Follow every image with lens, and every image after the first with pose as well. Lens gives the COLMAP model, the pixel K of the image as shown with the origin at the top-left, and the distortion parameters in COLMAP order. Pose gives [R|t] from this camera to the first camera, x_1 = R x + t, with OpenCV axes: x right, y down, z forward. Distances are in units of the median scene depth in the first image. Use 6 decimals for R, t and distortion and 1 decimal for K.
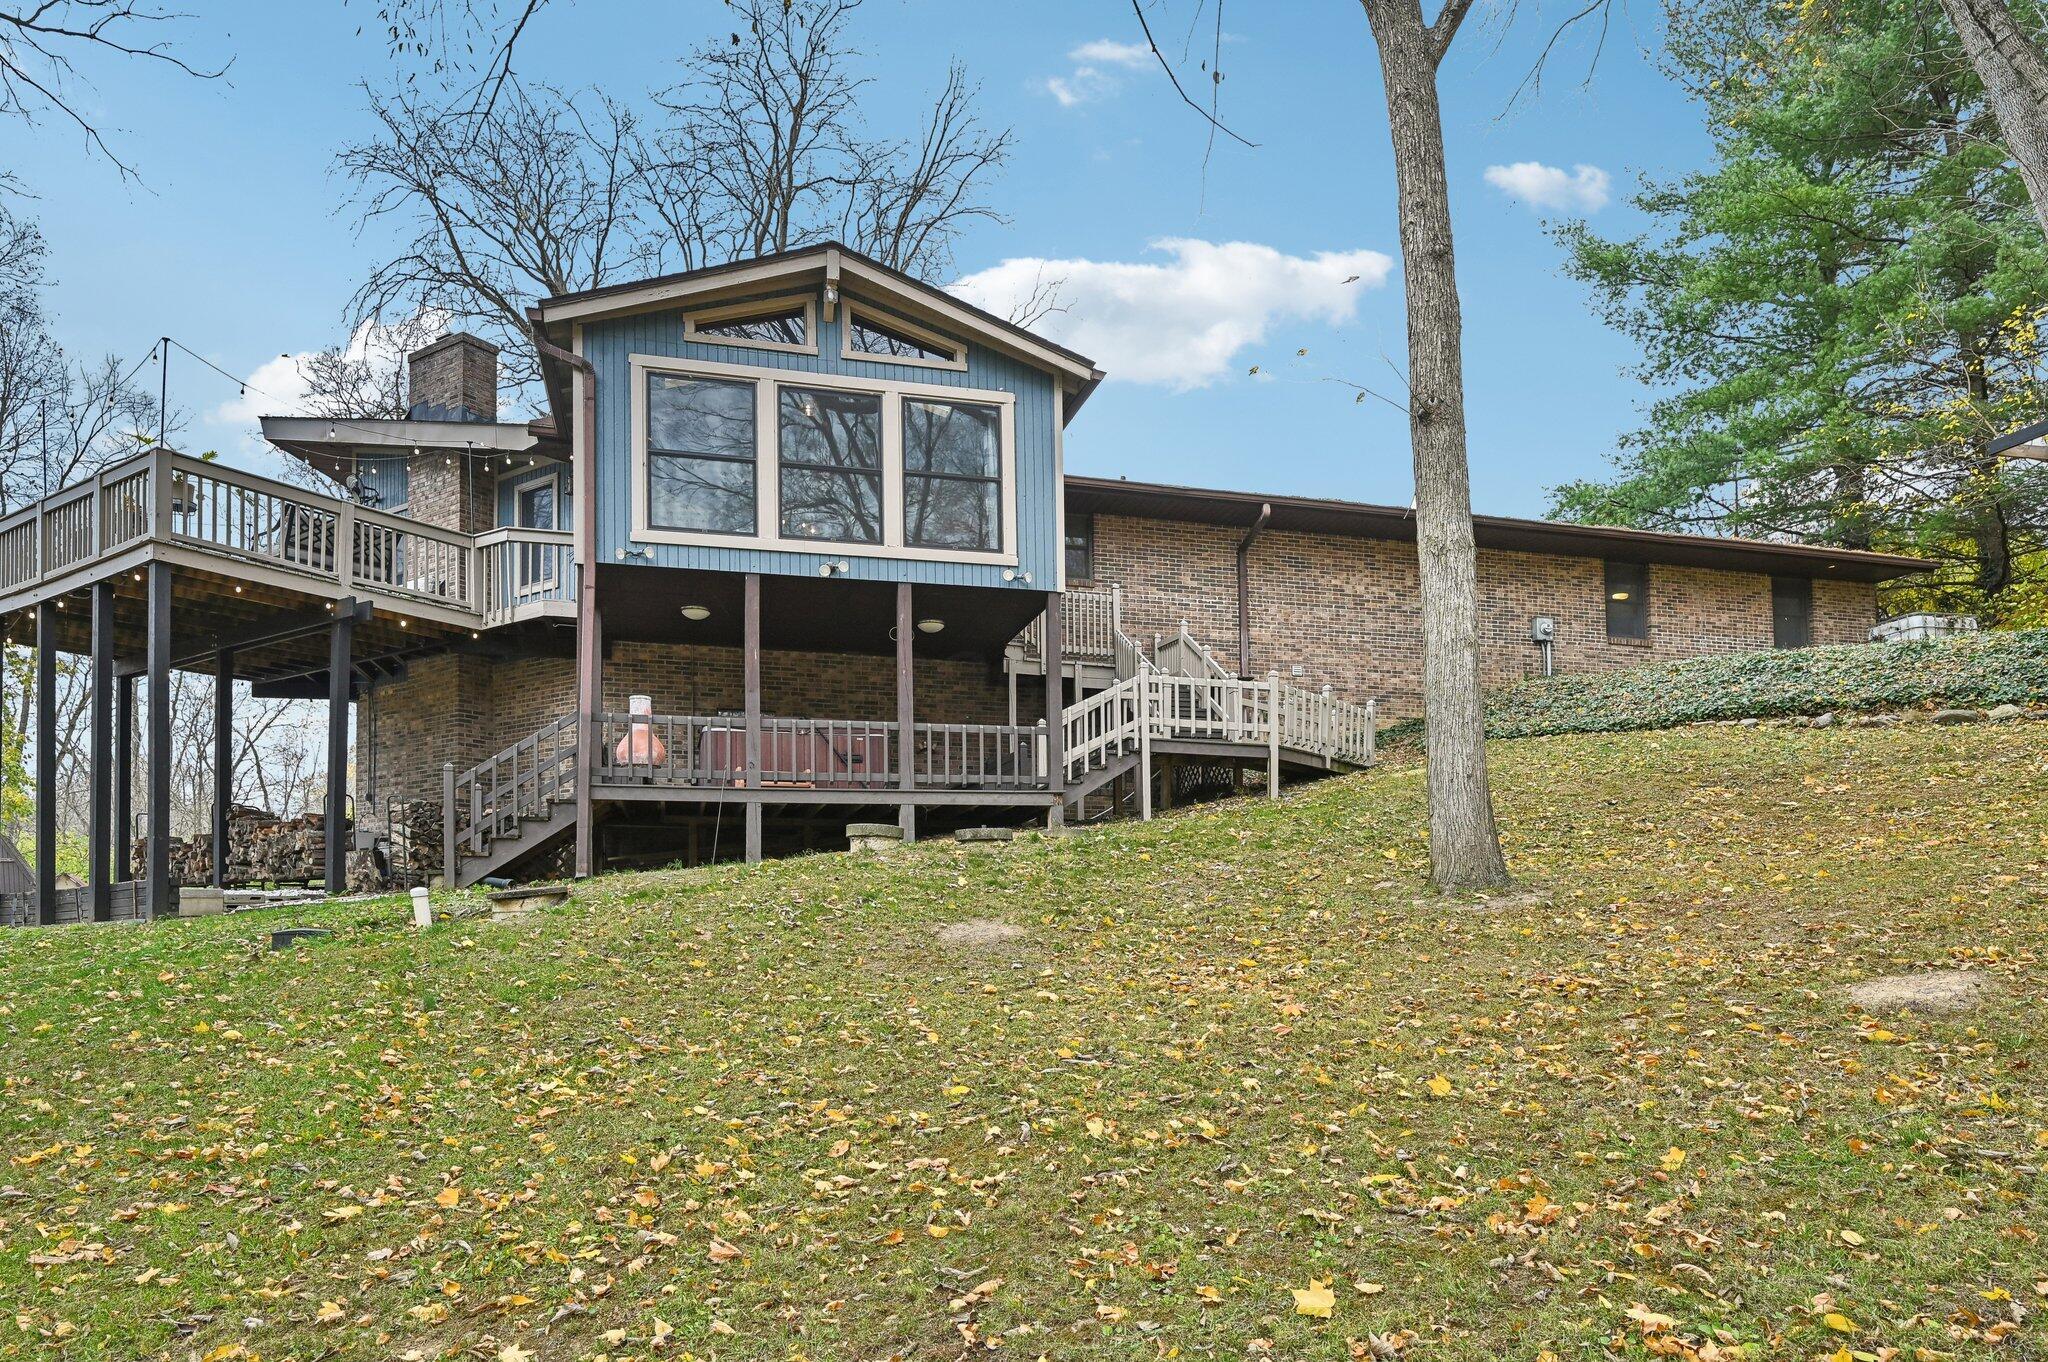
lens RADIAL K [[1151.2, 0, 1027.3], [0, 1151.2, 851.1], [0, 0, 1]] dist [0.000807, 0.003215]
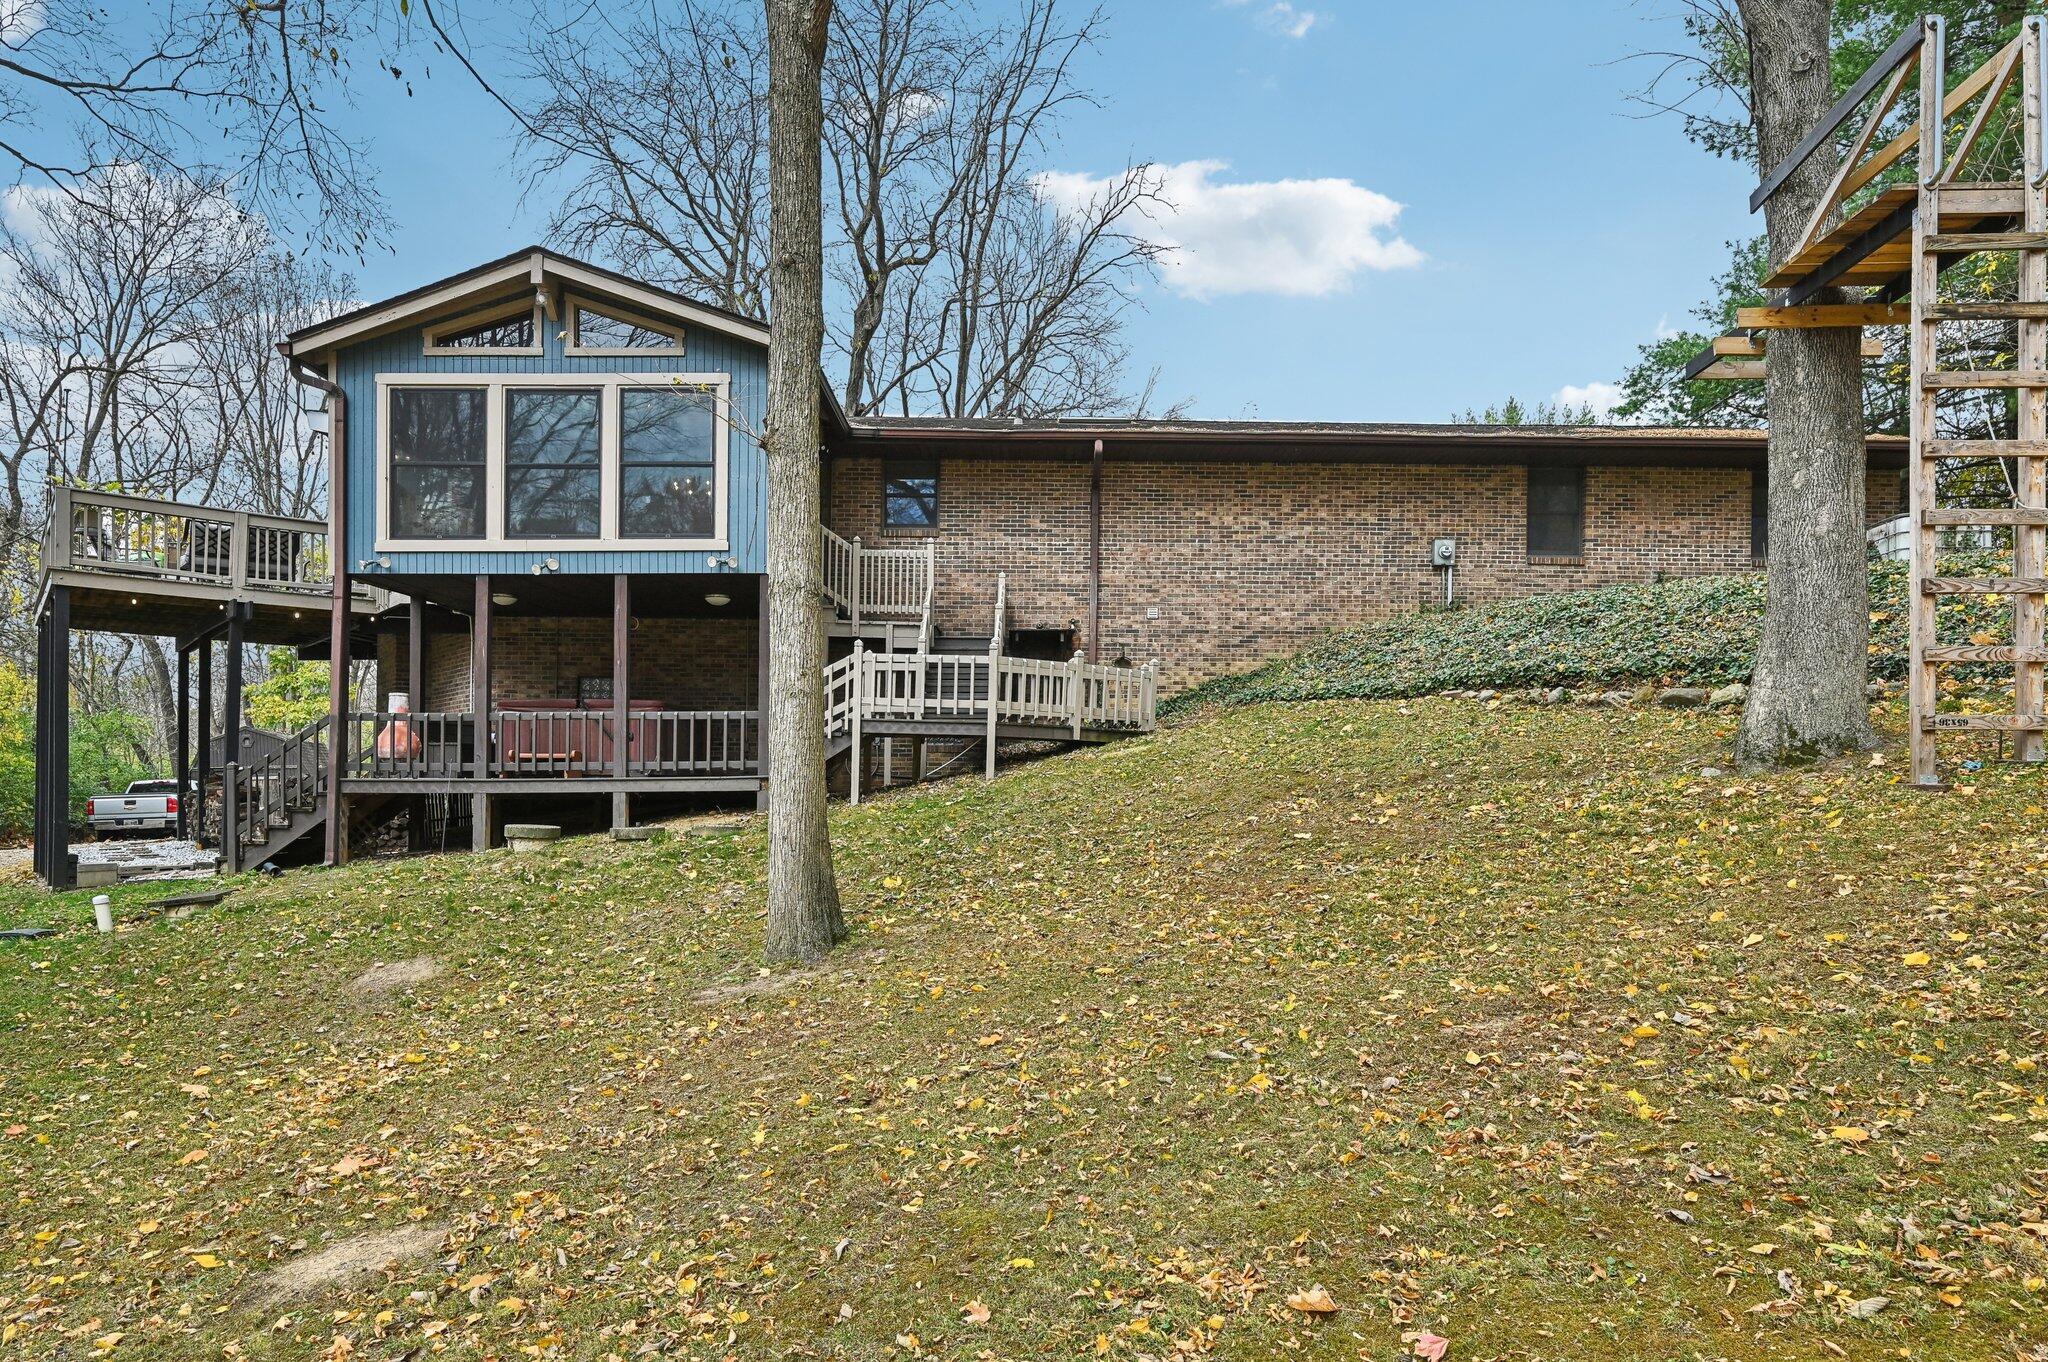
lens RADIAL K [[1151.2, 0, 1004.2], [0, 1151.2, 779.4], [0, 0, 1]] dist [0.000807, 0.003215]
pose [[0.971420, -0.004744, -0.237319, 0.427306], [0.015994, 0.998836, 0.045501, -0.083180], [0.236827, -0.047997, 0.970366, 0.068304]]
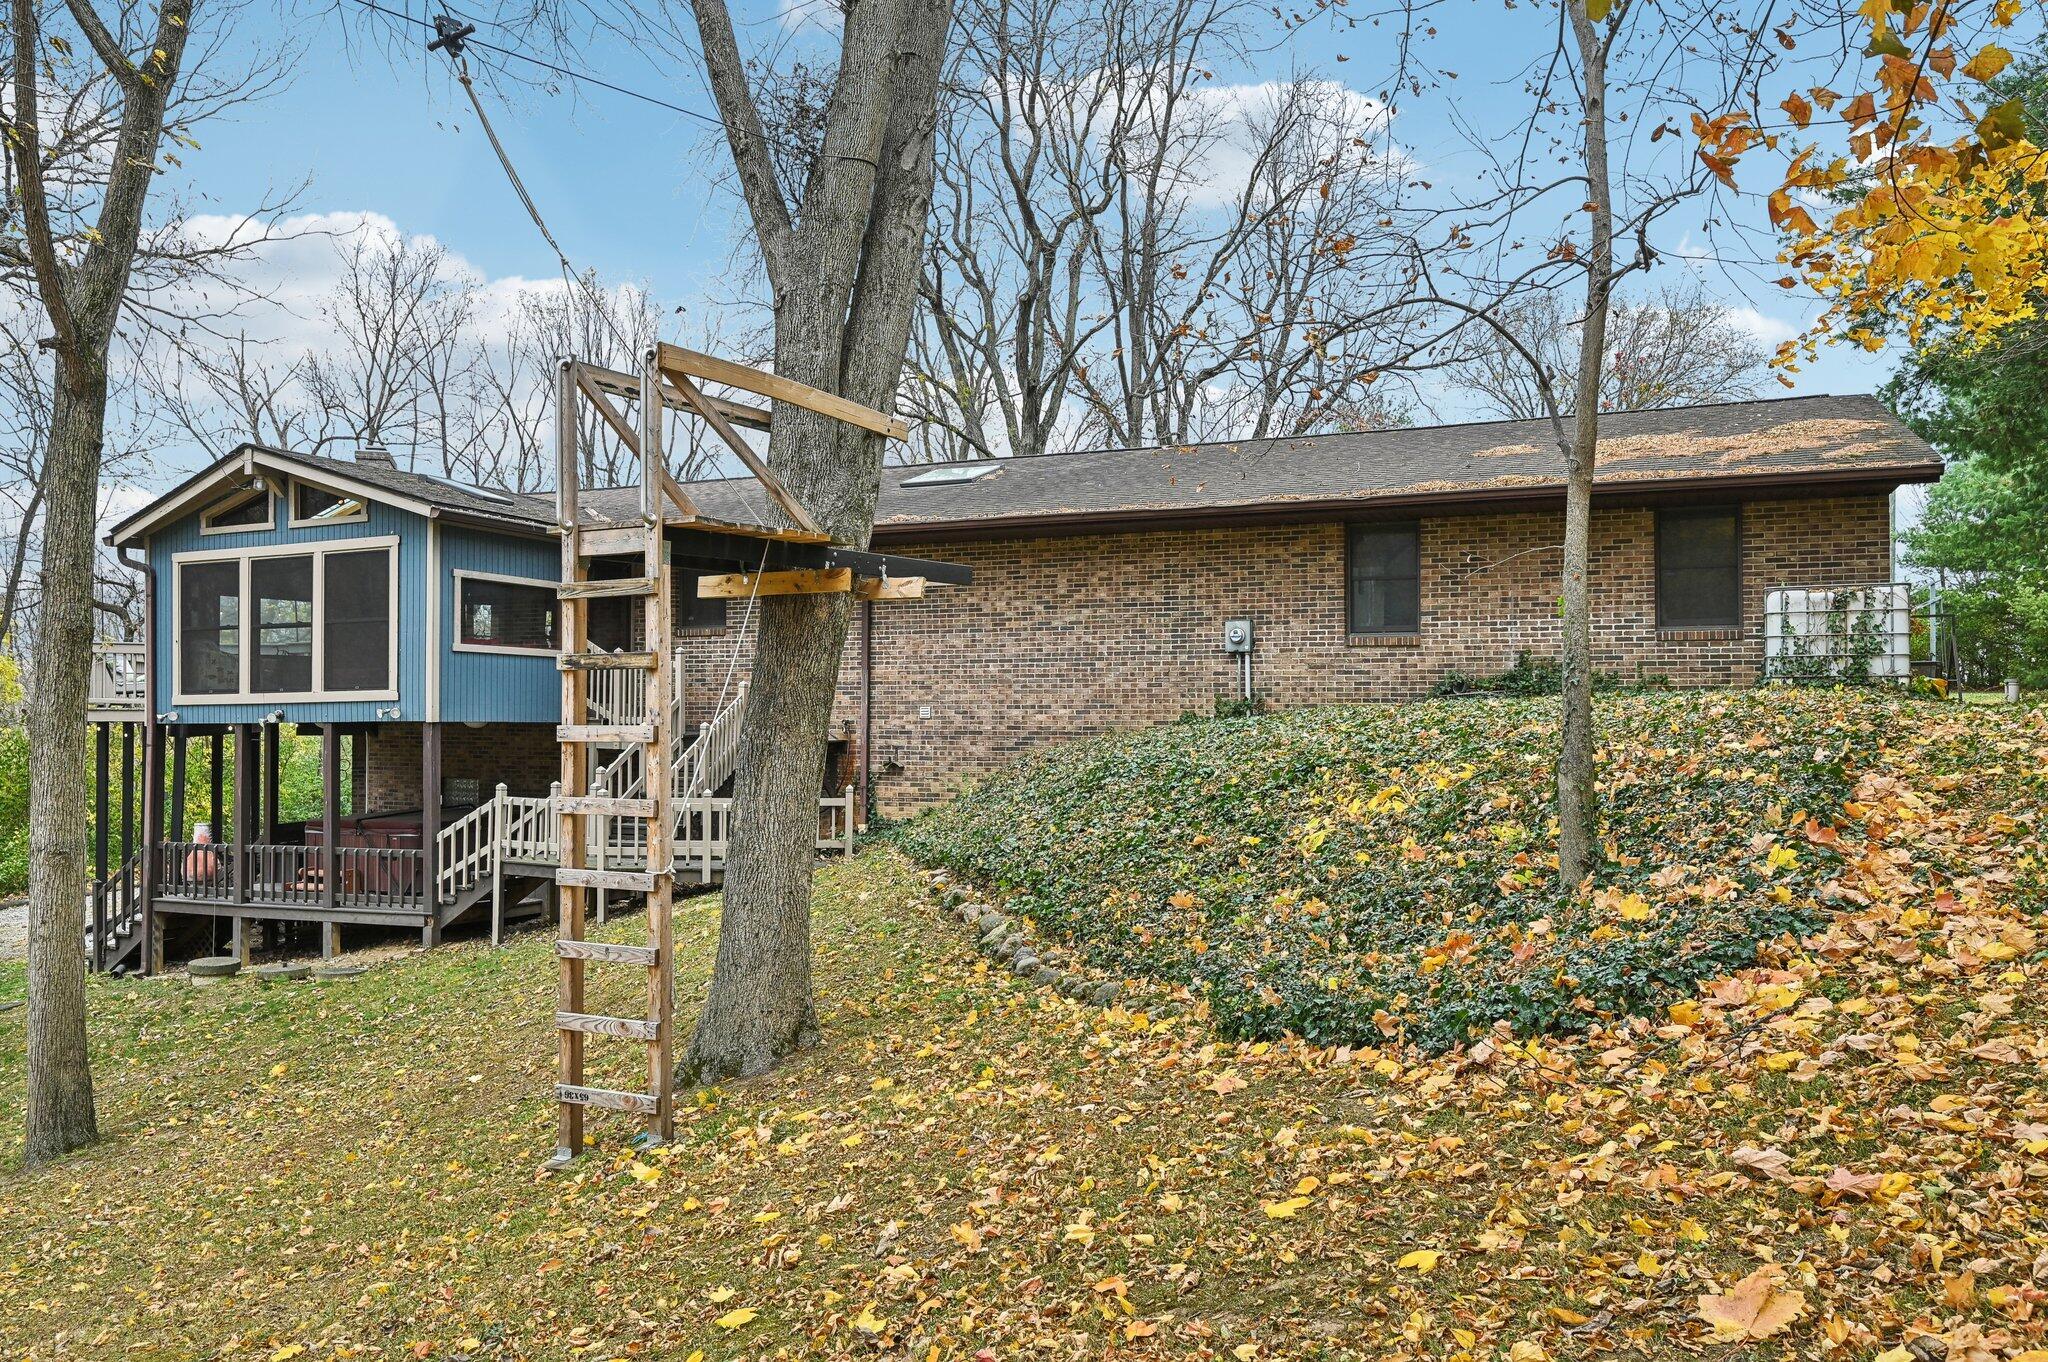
lens RADIAL K [[1400.9, 0, 1018.6], [0, 1400.9, 688.9], [0, 0, 1]] dist [0.006372, 0.003493]
pose [[0.799410, -0.025312, -0.600253, 1.141464], [0.039796, 0.999149, 0.010868, -0.229787], [0.599467, -0.032575, 0.799736, 0.278241]]
